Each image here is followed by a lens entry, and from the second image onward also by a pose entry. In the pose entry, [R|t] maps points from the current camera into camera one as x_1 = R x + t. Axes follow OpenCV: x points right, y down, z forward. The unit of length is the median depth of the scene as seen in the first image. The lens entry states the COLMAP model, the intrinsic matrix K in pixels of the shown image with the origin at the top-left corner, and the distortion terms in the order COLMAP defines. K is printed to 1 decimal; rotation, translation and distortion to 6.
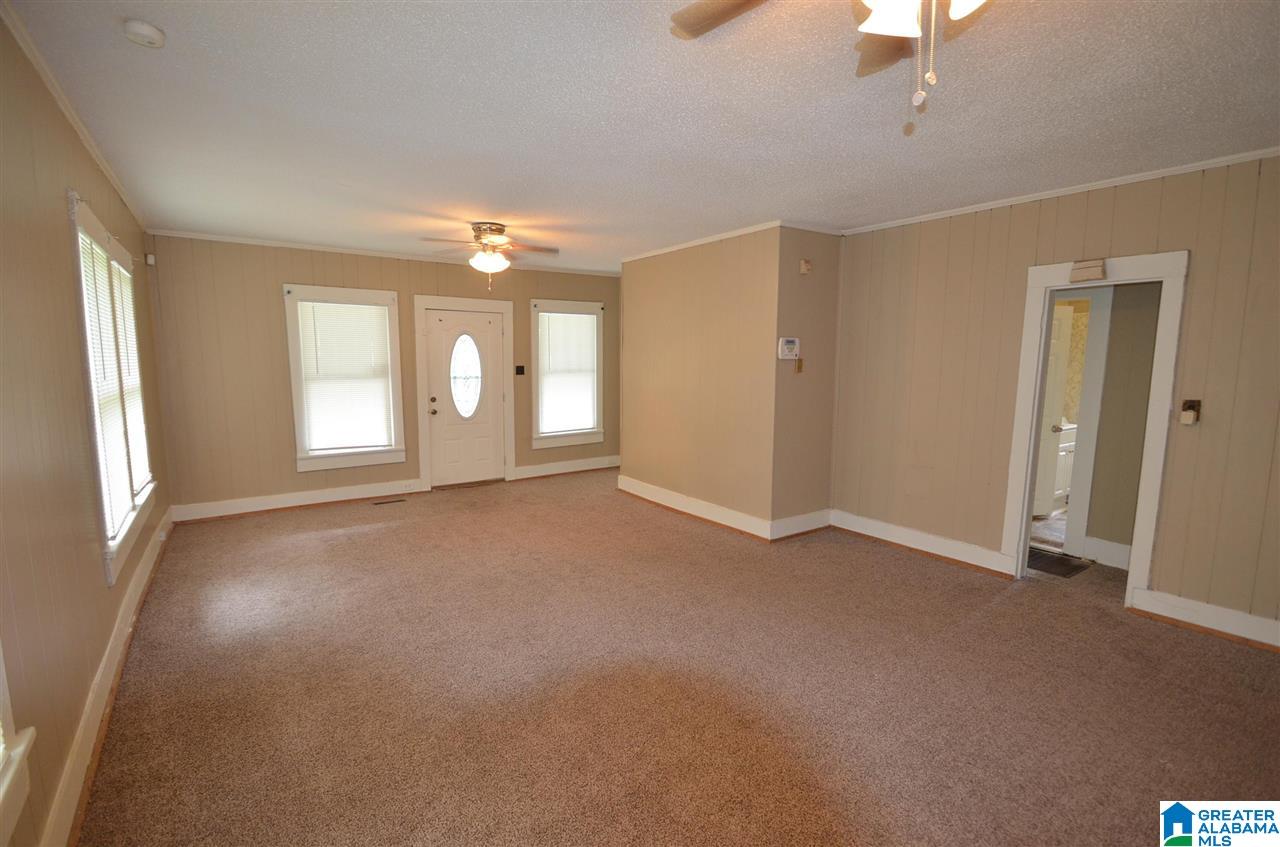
lens RADIAL K [[563.7, 0, 635.8], [0, 563.7, 428.2], [0, 0, 1]] dist [-0.004455, -0.006175]
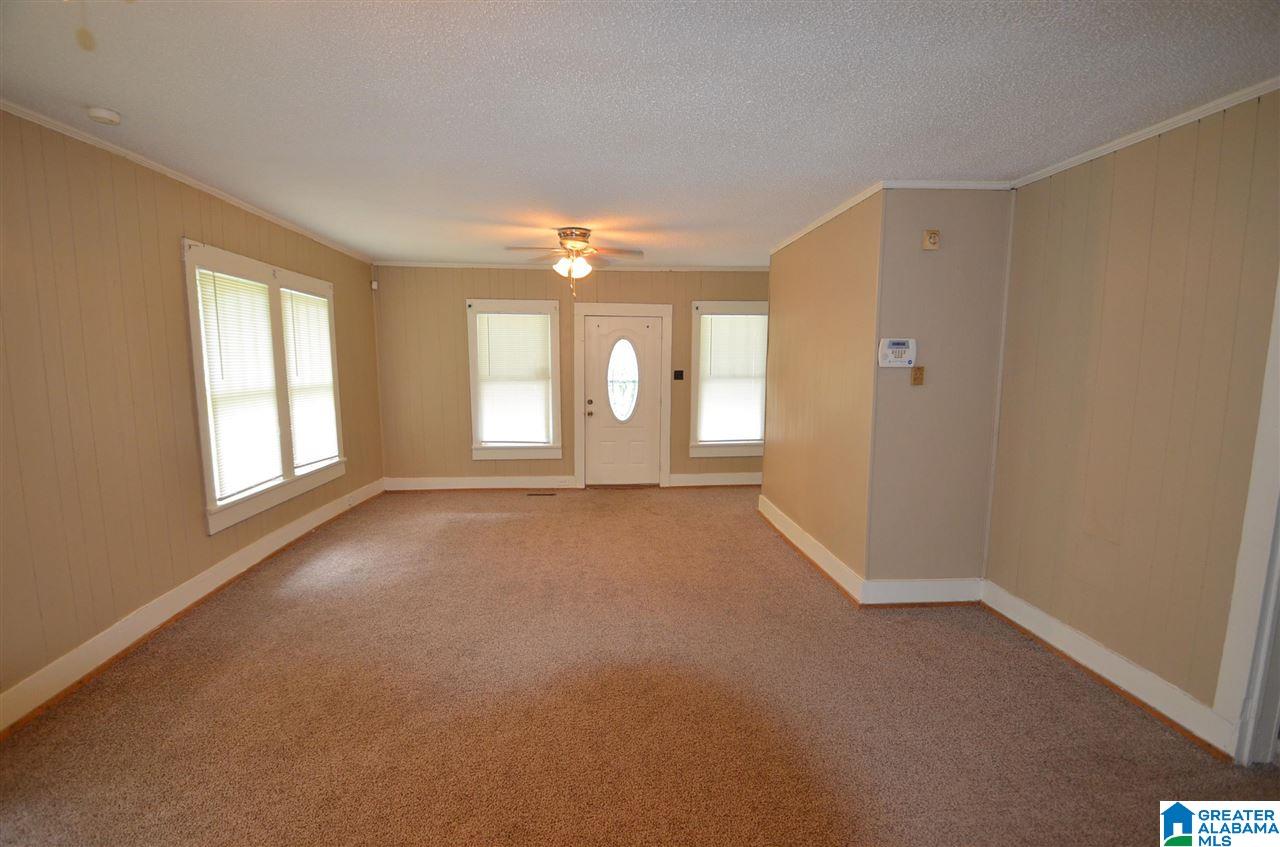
lens RADIAL K [[563.7, 0, 637.0], [0, 563.7, 427.1], [0, 0, 1]] dist [-0.004455, -0.006175]
pose [[0.871504, 0.060023, -0.486700, 0.286392], [-0.063251, 0.997949, 0.009813, -0.024966], [0.486291, 0.022232, 0.873514, 0.158705]]
